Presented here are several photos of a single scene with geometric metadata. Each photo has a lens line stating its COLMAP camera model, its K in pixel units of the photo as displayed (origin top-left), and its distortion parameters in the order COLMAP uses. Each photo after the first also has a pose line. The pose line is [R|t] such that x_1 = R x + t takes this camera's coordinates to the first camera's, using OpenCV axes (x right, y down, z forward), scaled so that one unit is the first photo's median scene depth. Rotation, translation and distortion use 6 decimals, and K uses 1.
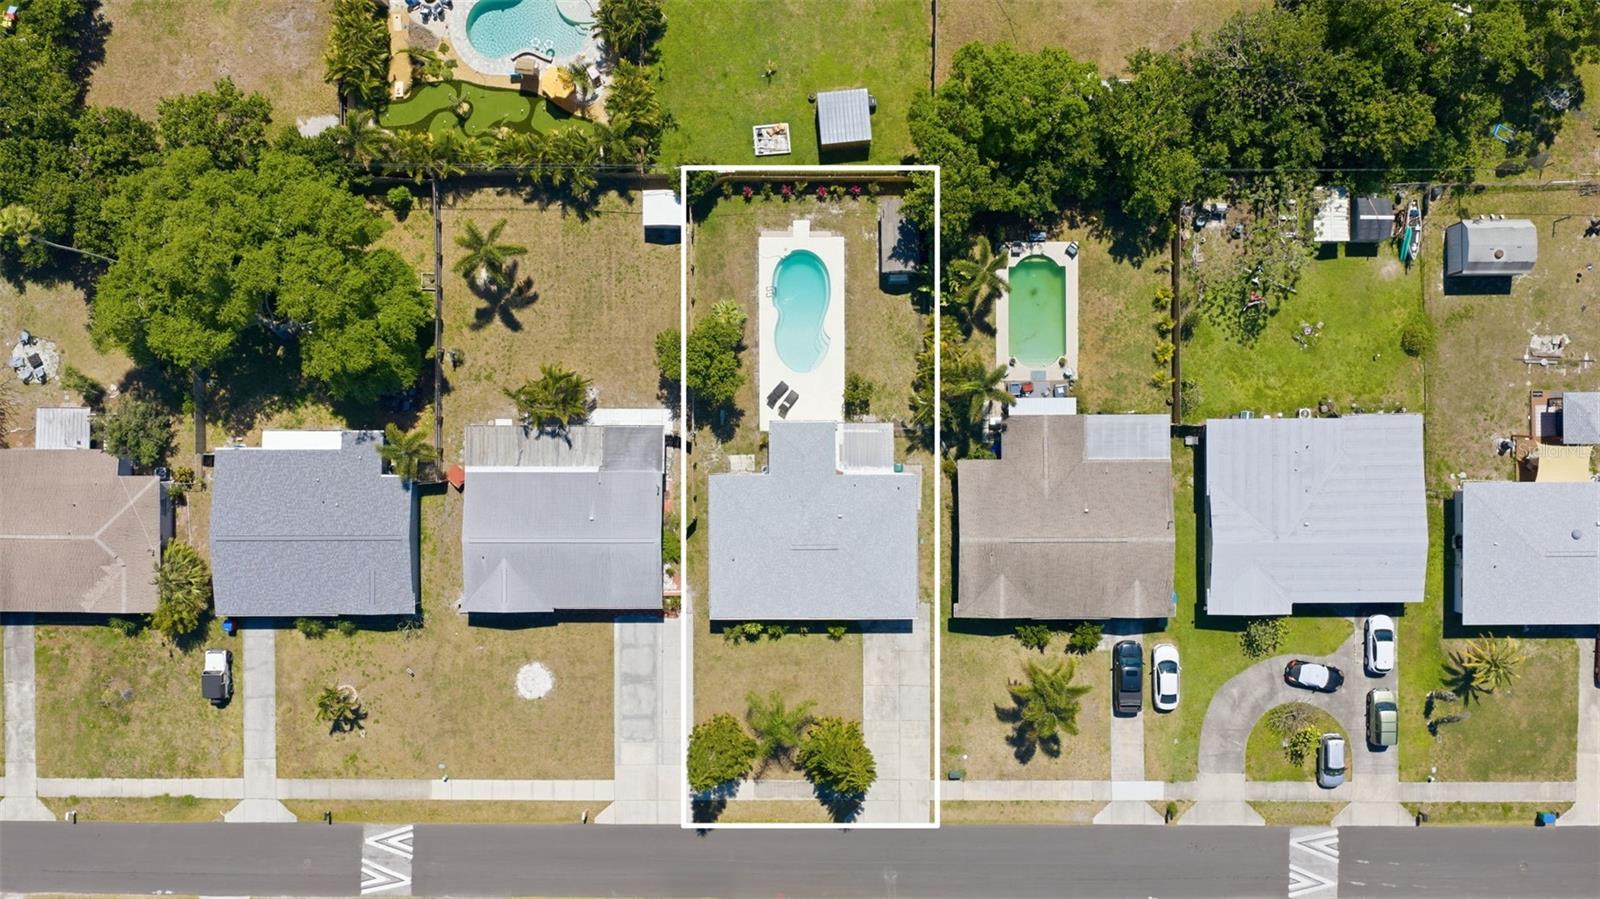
lens RADIAL K [[1319.0, 0, 808.0], [0, 1319.0, 445.5], [0, 0, 1]] dist [0.033643, -0.067577]
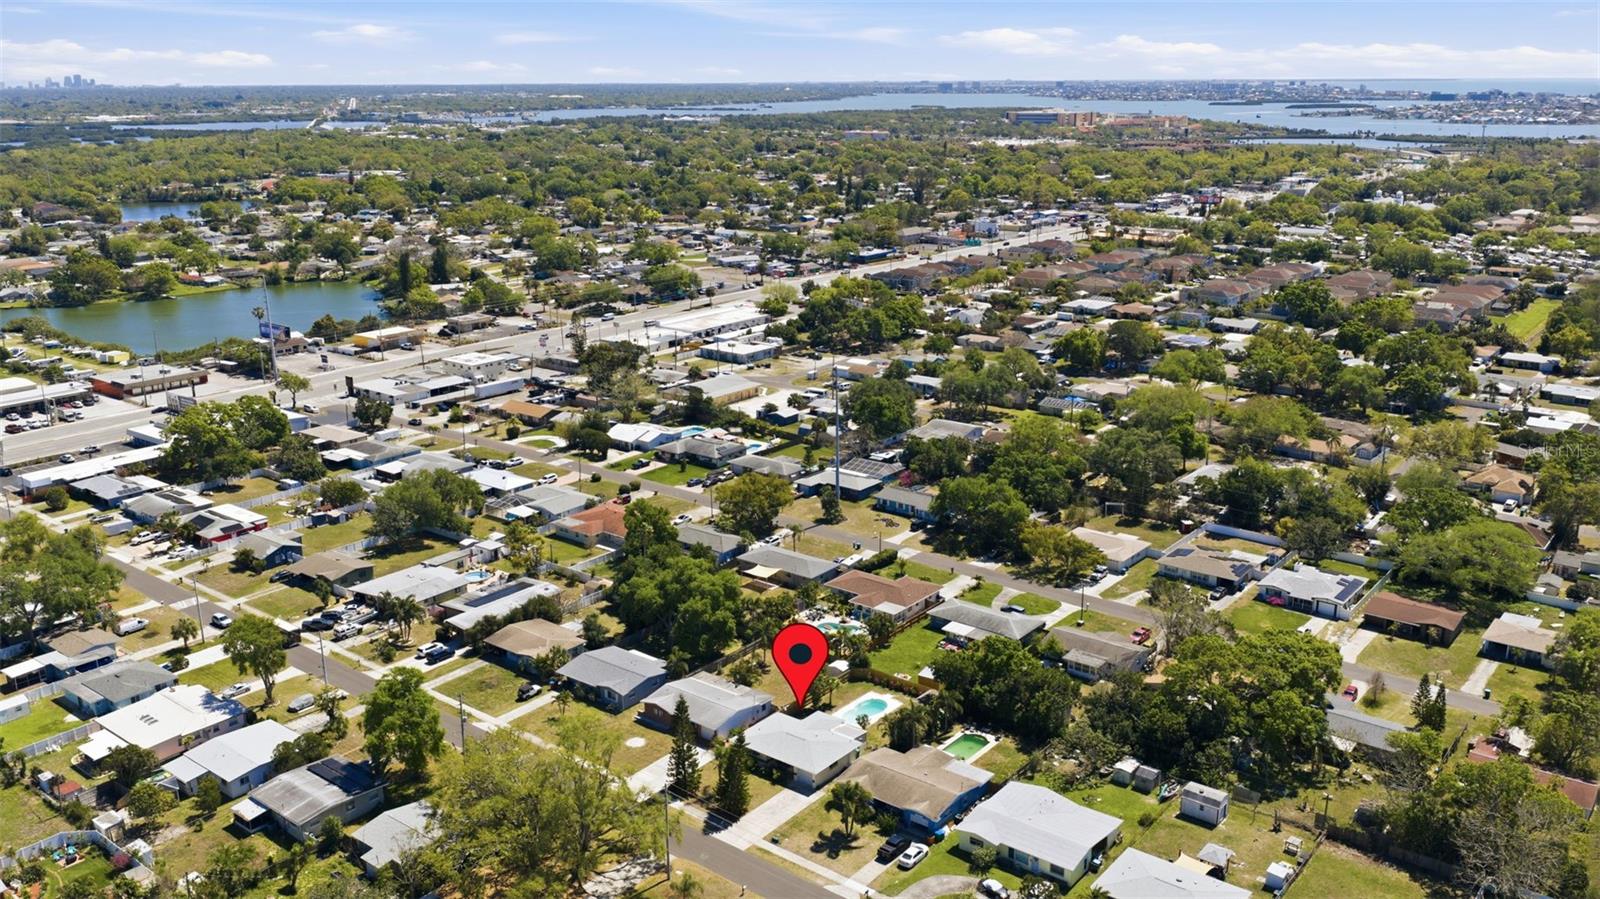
lens RADIAL K [[1319.0, 0, 808.0], [0, 1319.0, 445.5], [0, 0, 1]] dist [0.033643, -0.067577]
pose [[0.787934, 0.164669, -0.593333, 1.046252], [-0.615718, 0.199424, -0.762313, 1.390932], [-0.007204, 0.965978, 0.258522, 0.095467]]
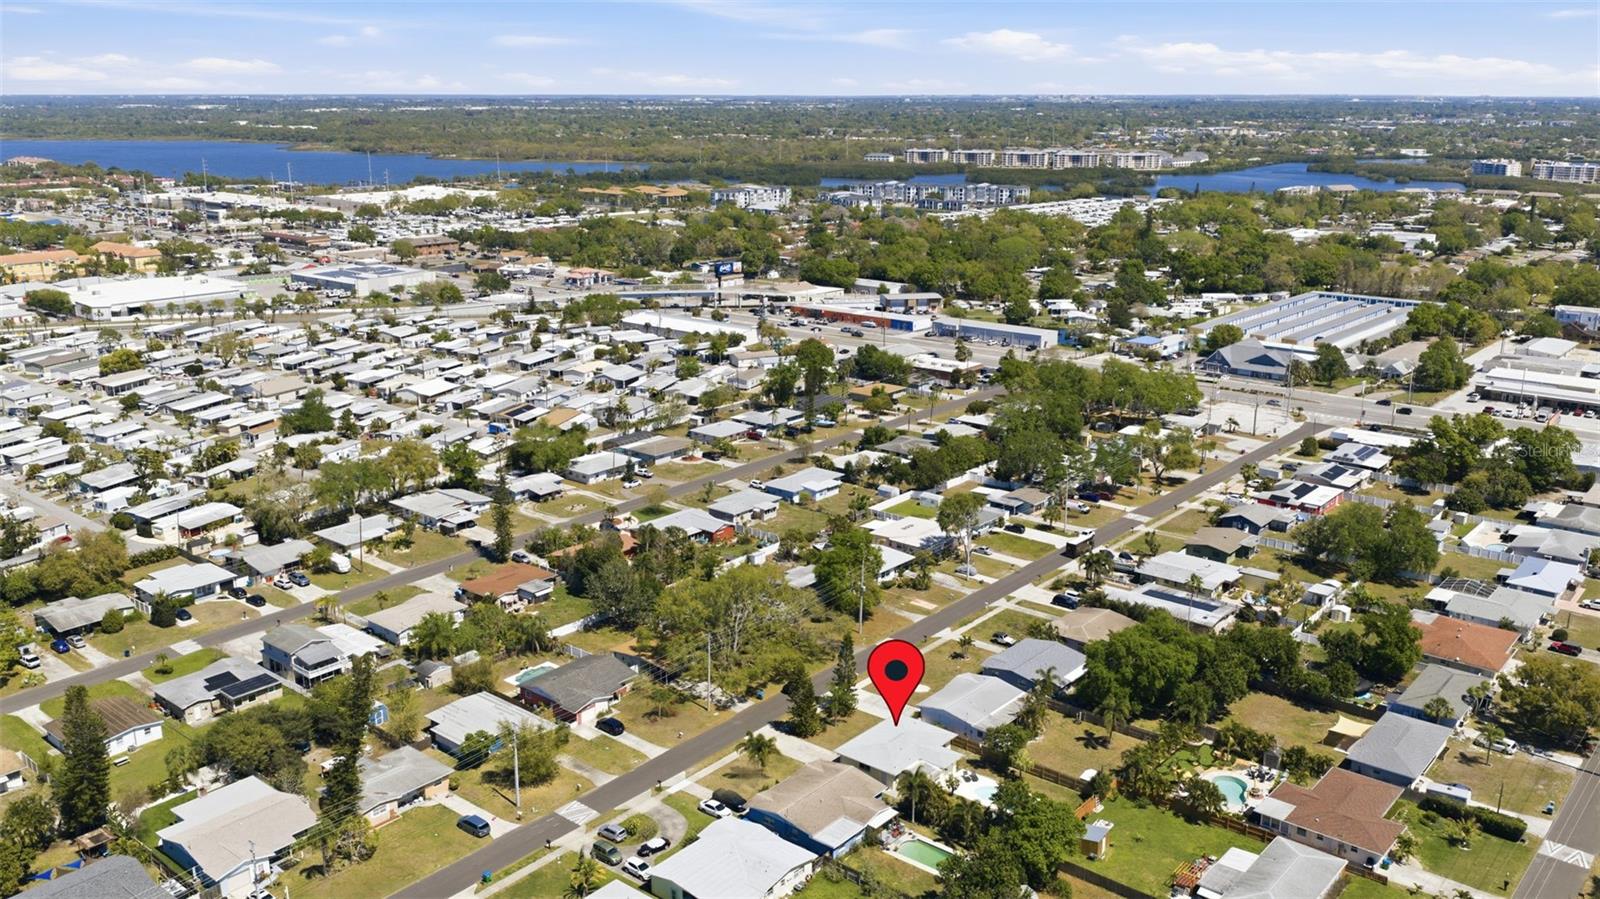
lens RADIAL K [[1319.0, 0, 808.0], [0, 1319.0, 445.5], [0, 0, 1]] dist [0.033643, -0.067577]
pose [[-0.643554, 0.199872, -0.738844, 1.386326], [-0.765364, -0.177525, 0.618630, -0.912903], [-0.007517, 0.963606, 0.267222, 0.067891]]
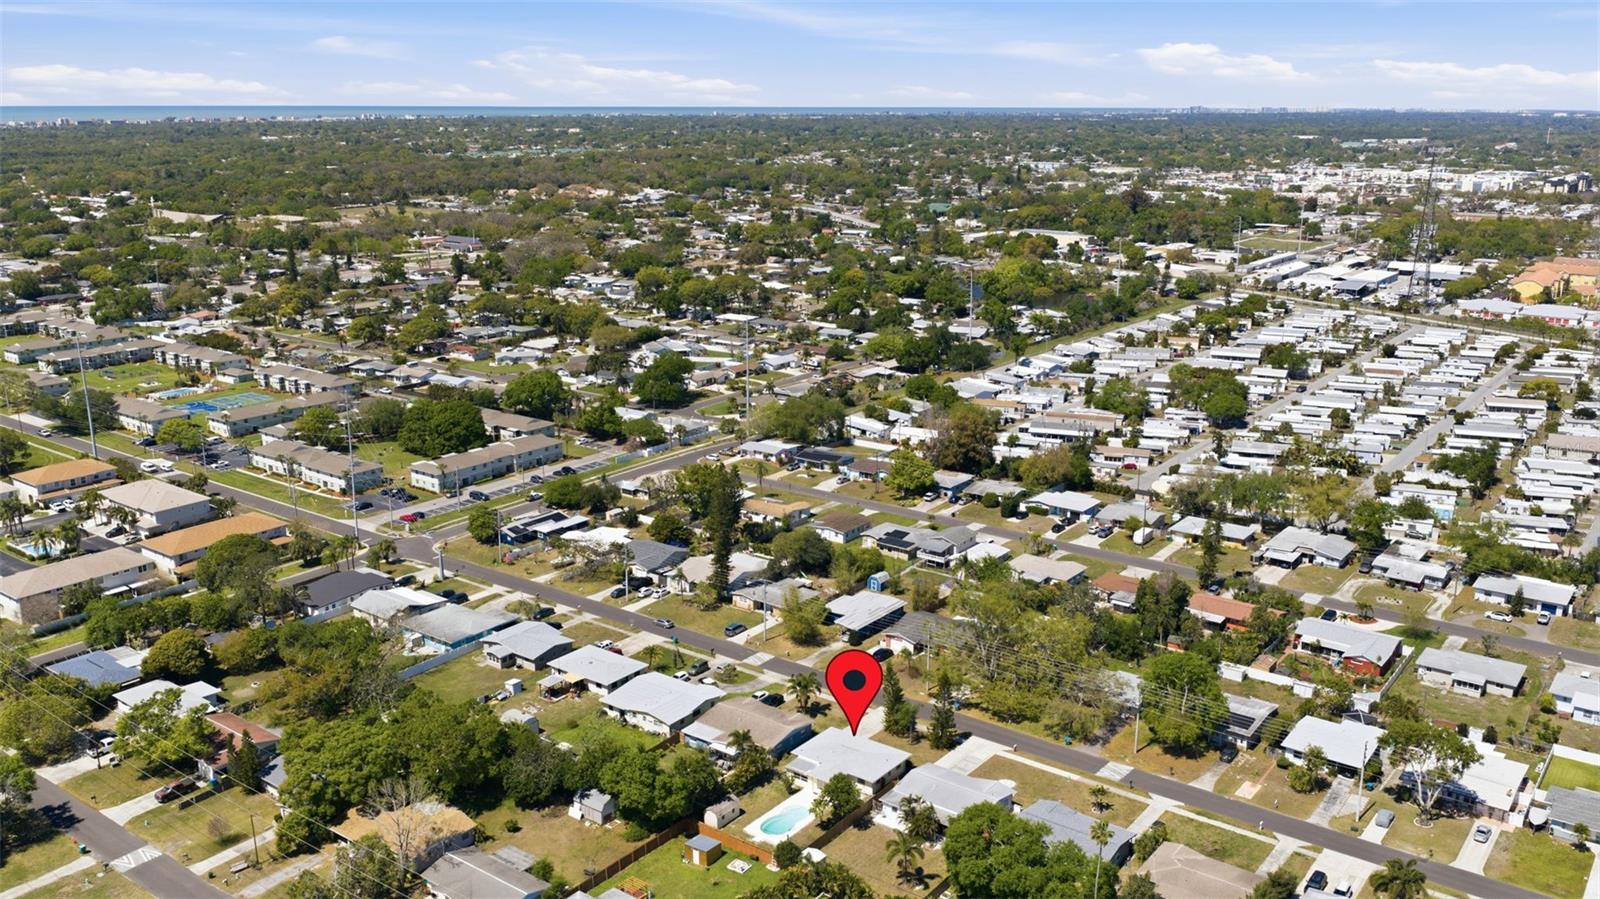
lens RADIAL K [[1319.0, 0, 808.0], [0, 1319.0, 445.5], [0, 0, 1]] dist [0.033643, -0.067577]
pose [[-0.799713, -0.153118, 0.580529, -1.054005], [0.600367, -0.210846, 0.771429, -1.437108], [0.004282, 0.965453, 0.260543, -0.014968]]
